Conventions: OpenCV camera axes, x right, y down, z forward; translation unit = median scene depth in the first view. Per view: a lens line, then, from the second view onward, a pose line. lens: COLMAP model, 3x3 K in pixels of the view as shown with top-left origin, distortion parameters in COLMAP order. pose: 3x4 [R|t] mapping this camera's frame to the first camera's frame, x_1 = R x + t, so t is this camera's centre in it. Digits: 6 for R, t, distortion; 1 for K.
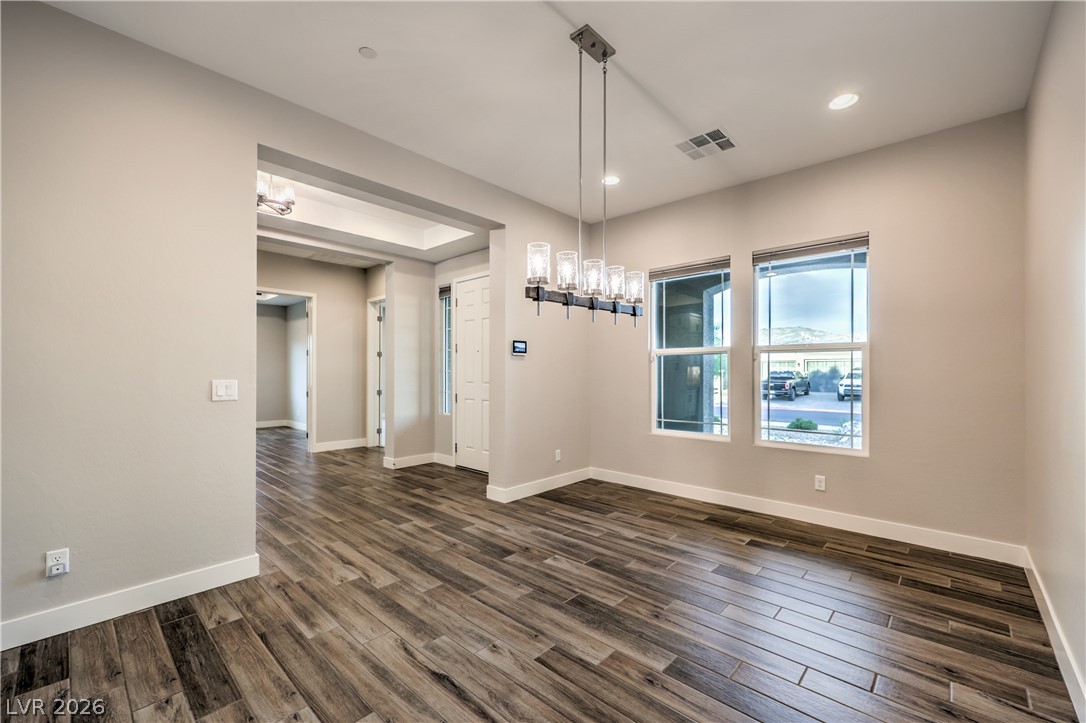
lens RADIAL K [[443.6, 0, 546.3], [0, 443.6, 365.8], [0, 0, 1]] dist [-0.000201, -0.000251]
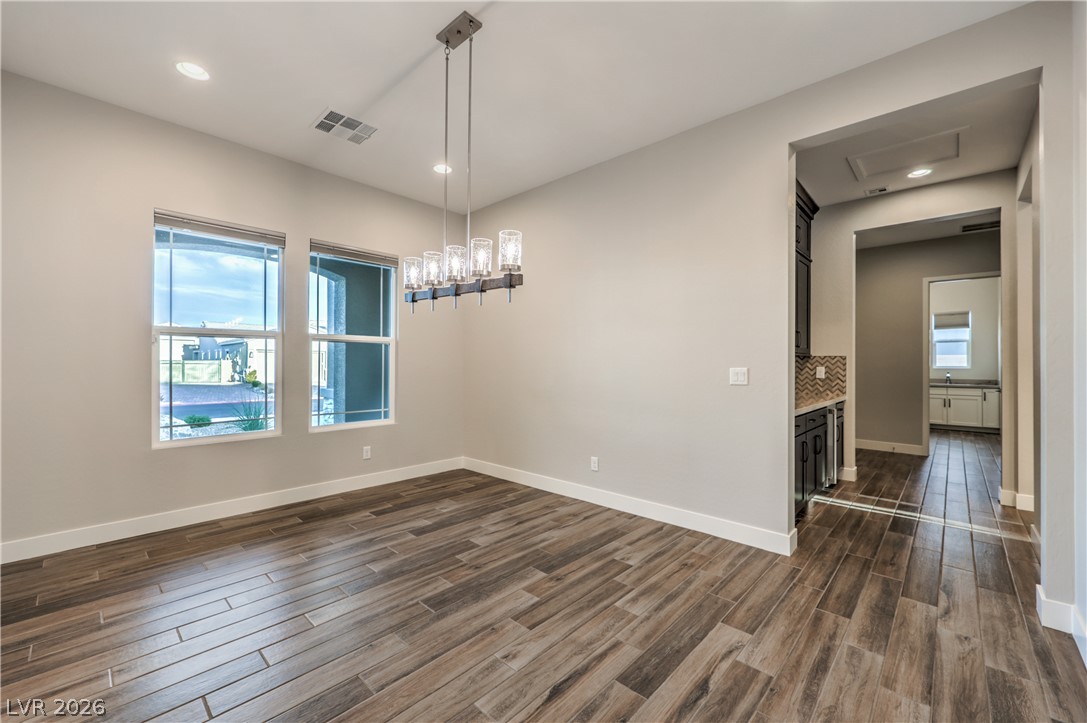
lens RADIAL K [[444.0, 0, 546.8], [0, 444.0, 365.9], [0, 0, 1]] dist [-0.000201, -0.000251]
pose [[-0.003748, -0.006561, 0.999971, -0.793295], [-0.018619, 0.999806, 0.006490, 0.016865], [-0.999820, -0.018595, -0.003869, 0.714338]]
